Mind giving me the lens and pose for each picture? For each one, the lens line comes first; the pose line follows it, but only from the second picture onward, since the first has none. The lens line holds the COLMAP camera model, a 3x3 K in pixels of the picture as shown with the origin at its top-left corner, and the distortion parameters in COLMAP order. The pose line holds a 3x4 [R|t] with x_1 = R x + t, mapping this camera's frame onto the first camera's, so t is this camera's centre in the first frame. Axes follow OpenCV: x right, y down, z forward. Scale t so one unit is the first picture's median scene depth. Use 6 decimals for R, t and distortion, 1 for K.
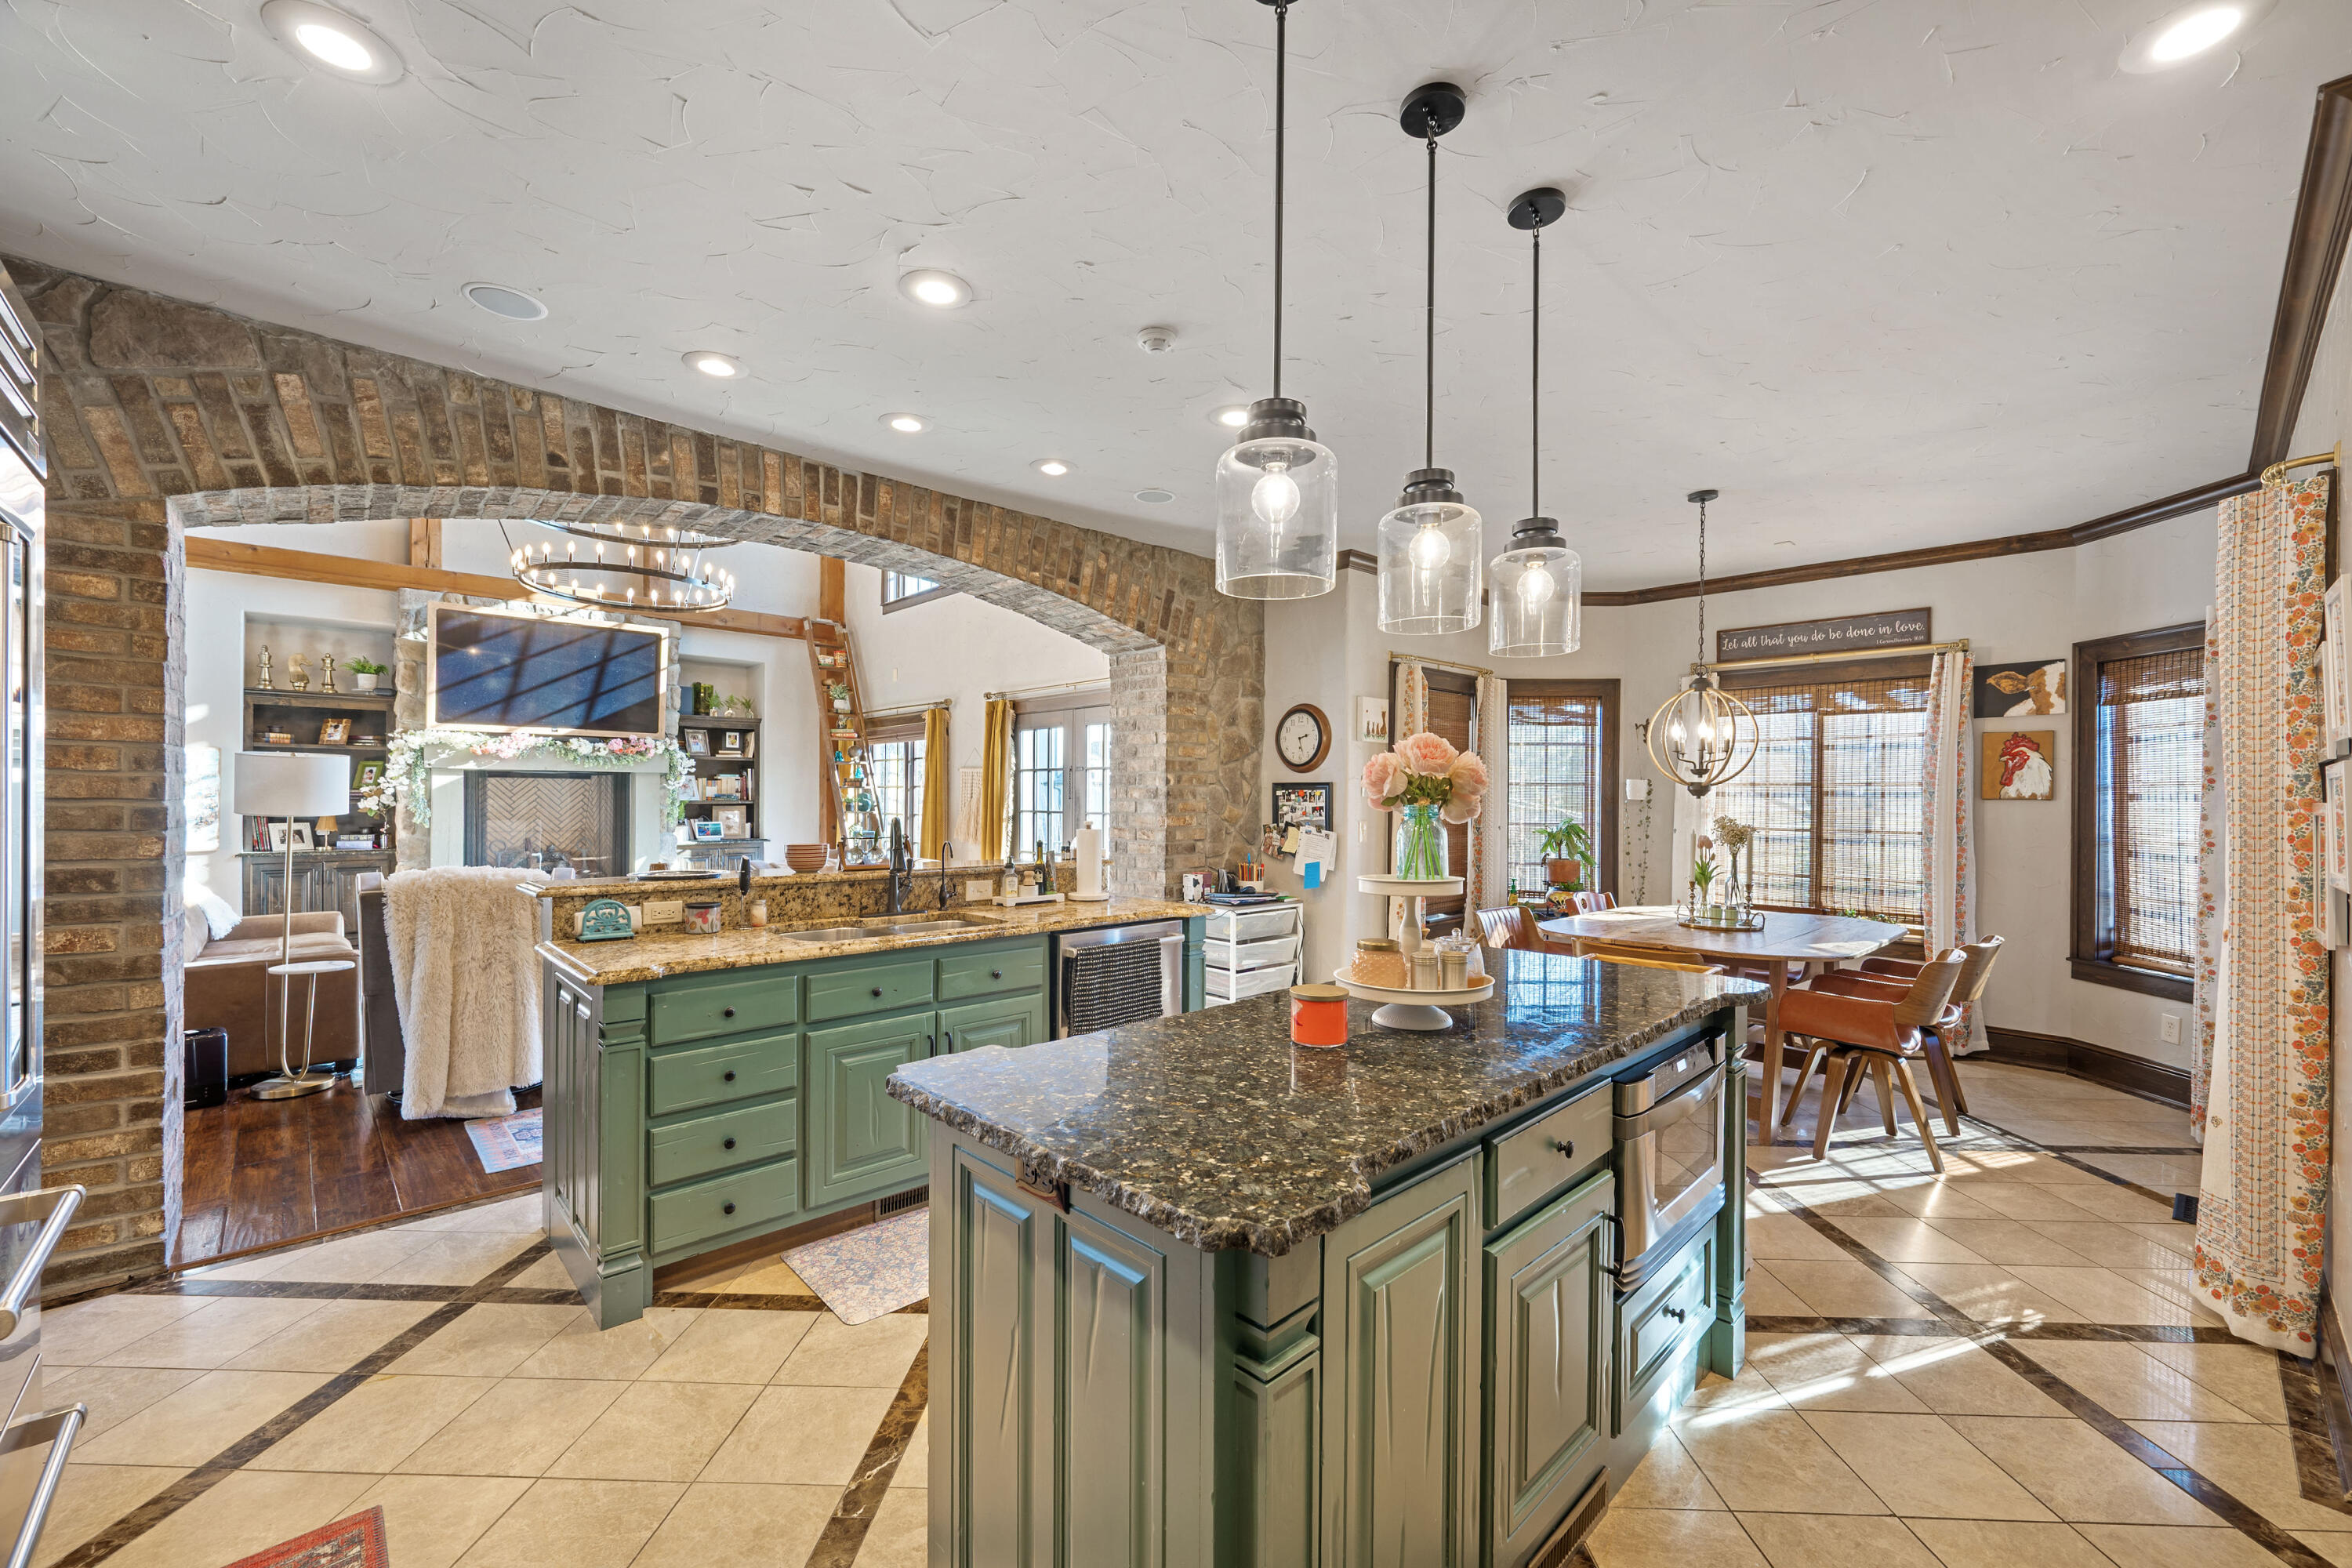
lens RADIAL K [[925.0, 0, 1173.3], [0, 925.0, 790.6], [0, 0, 1]] dist [-0.011285, -0.000759]
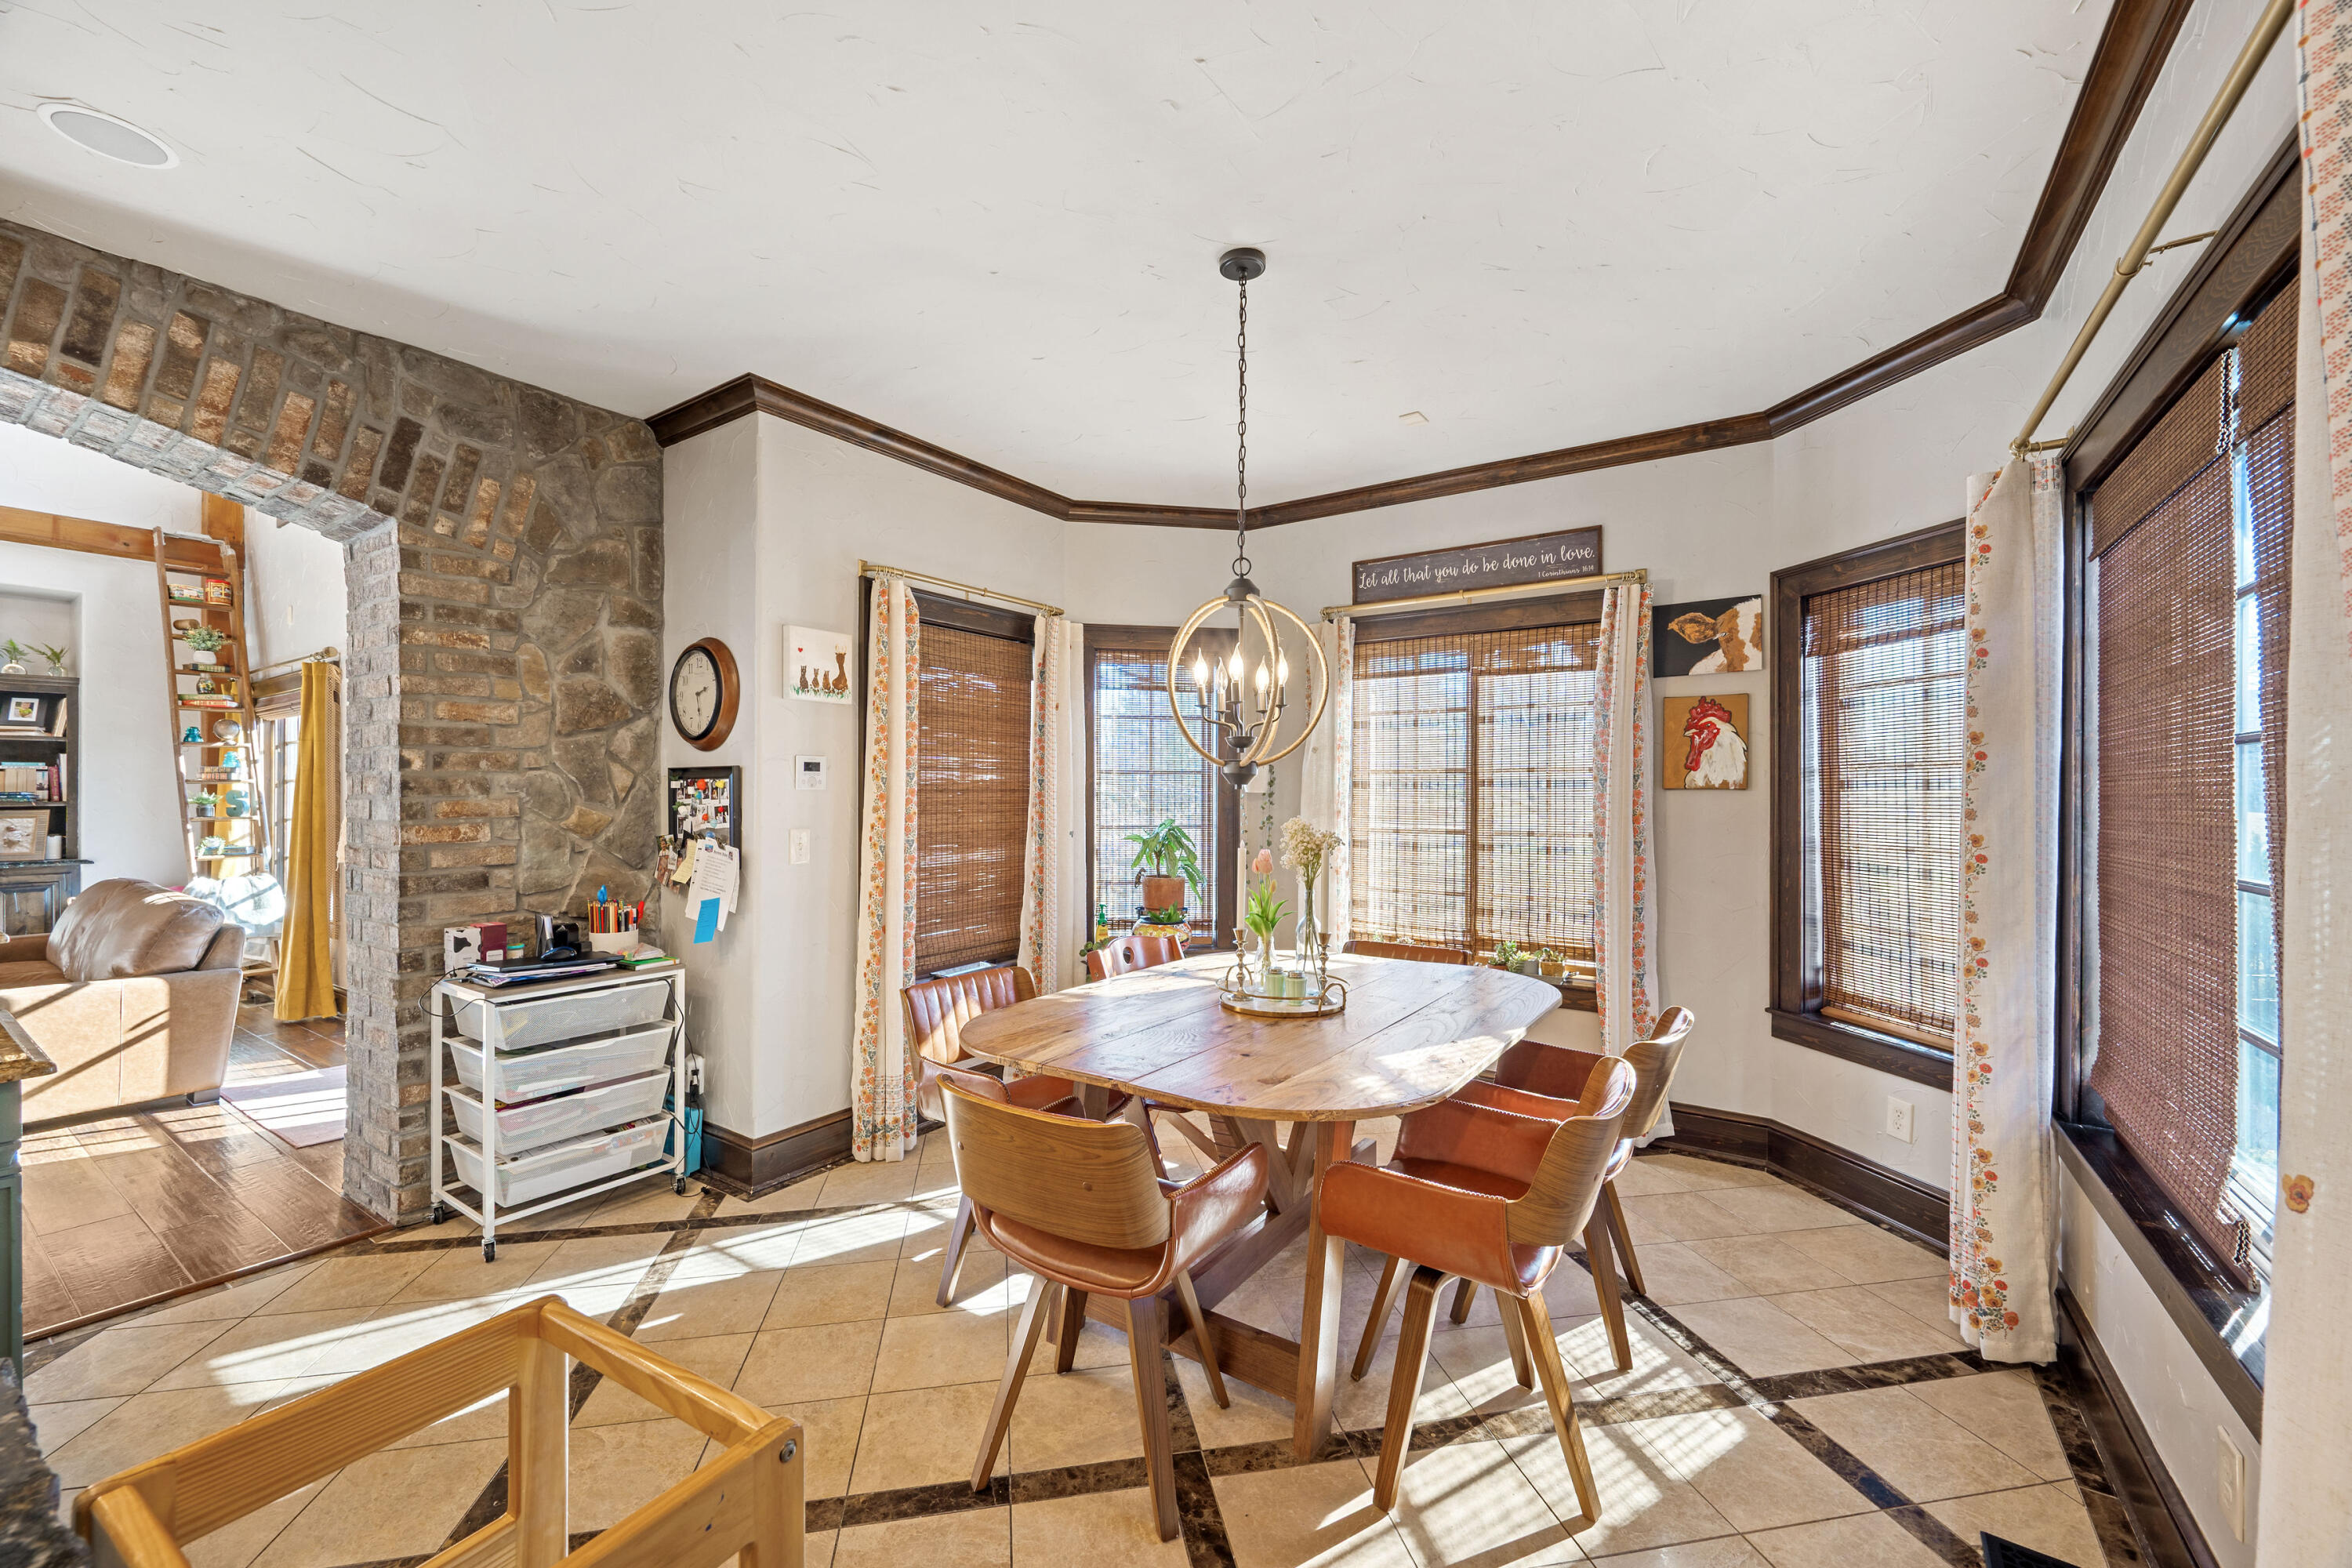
lens RADIAL K [[925.0, 0, 1175.6], [0, 925.0, 784.7], [0, 0, 1]] dist [-0.011285, -0.000759]
pose [[0.972907, -0.002960, 0.231178, 0.318237], [0.003673, 0.999990, -0.002655, 0.006098], [-0.231168, 0.003432, 0.972908, 0.357117]]
